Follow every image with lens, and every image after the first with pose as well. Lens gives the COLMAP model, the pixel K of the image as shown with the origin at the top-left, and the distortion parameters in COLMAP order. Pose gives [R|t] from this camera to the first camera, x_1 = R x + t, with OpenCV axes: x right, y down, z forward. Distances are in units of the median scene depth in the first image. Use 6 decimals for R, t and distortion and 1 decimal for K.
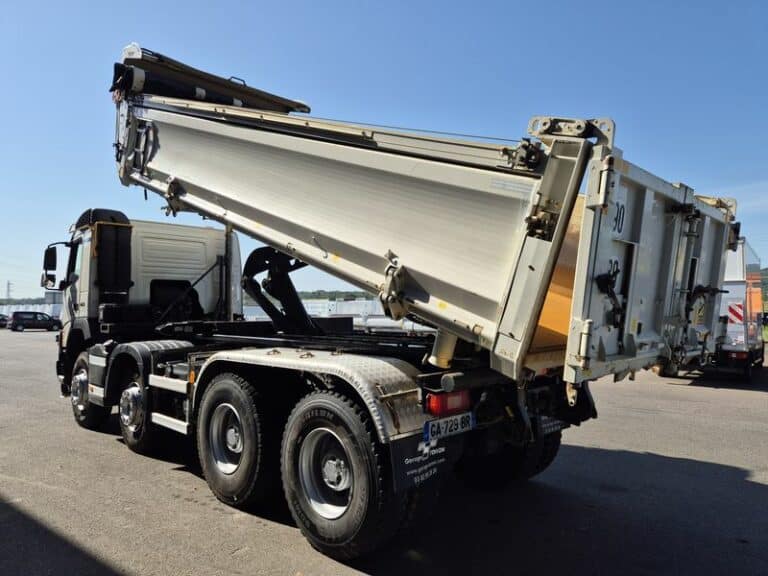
lens RADIAL K [[517.1, 0, 380.9], [0, 517.1, 289.4], [0, 0, 1]] dist [0.074804, -0.075503]
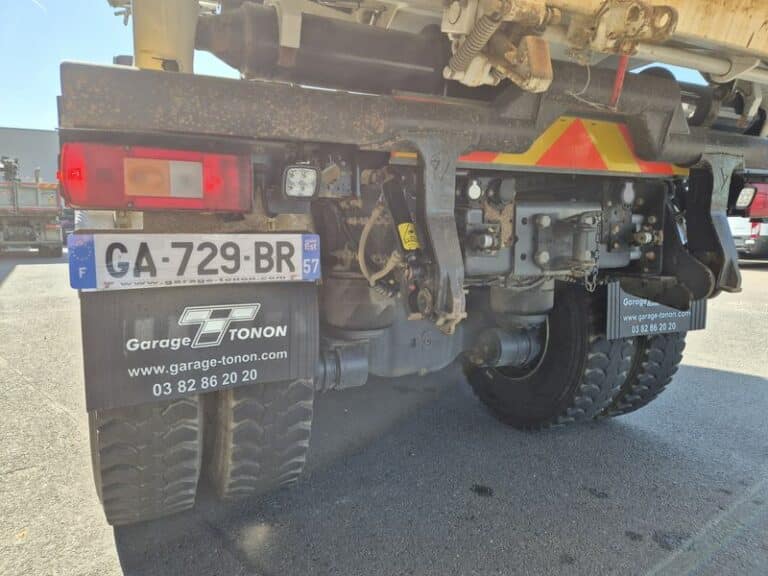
lens RADIAL K [[517.1, 0, 380.9], [0, 517.1, 289.4], [0, 0, 1]] dist [0.074804, -0.075503]
pose [[0.944347, 0.038580, -0.326680, 0.347279], [0.013117, 0.987892, 0.154586, 0.214335], [0.328689, -0.150268, 0.932407, 0.651437]]
